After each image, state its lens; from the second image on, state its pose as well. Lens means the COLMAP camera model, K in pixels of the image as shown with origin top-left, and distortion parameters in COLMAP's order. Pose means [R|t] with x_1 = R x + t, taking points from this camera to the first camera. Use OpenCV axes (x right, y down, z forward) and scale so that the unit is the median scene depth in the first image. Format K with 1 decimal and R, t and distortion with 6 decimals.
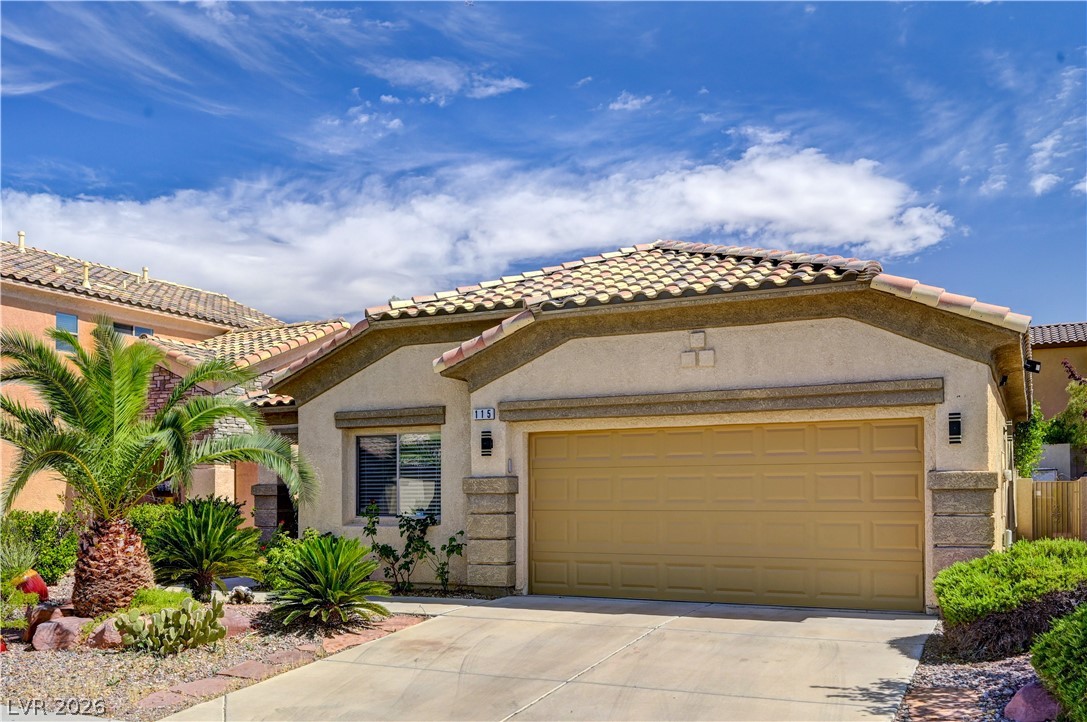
lens RADIAL K [[1011.5, 0, 543.5], [0, 1011.5, 361.0], [0, 0, 1]] dist [0.009679, 0.004683]
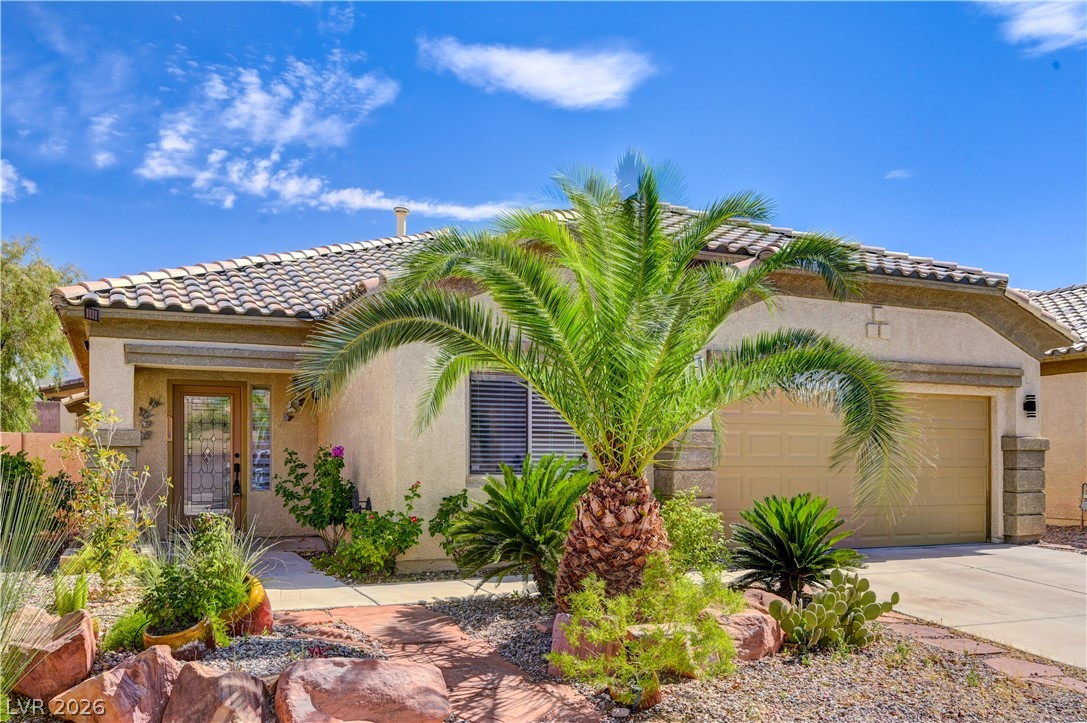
lens RADIAL K [[1011.5, 0, 543.5], [0, 1011.5, 361.5], [0, 0, 1]] dist [0.009679, 0.004683]
pose [[0.586147, 0.087487, 0.805468, -0.774755], [-0.111419, 0.993412, -0.026820, 0.082393], [-0.802507, -0.074024, 0.592033, 0.509224]]
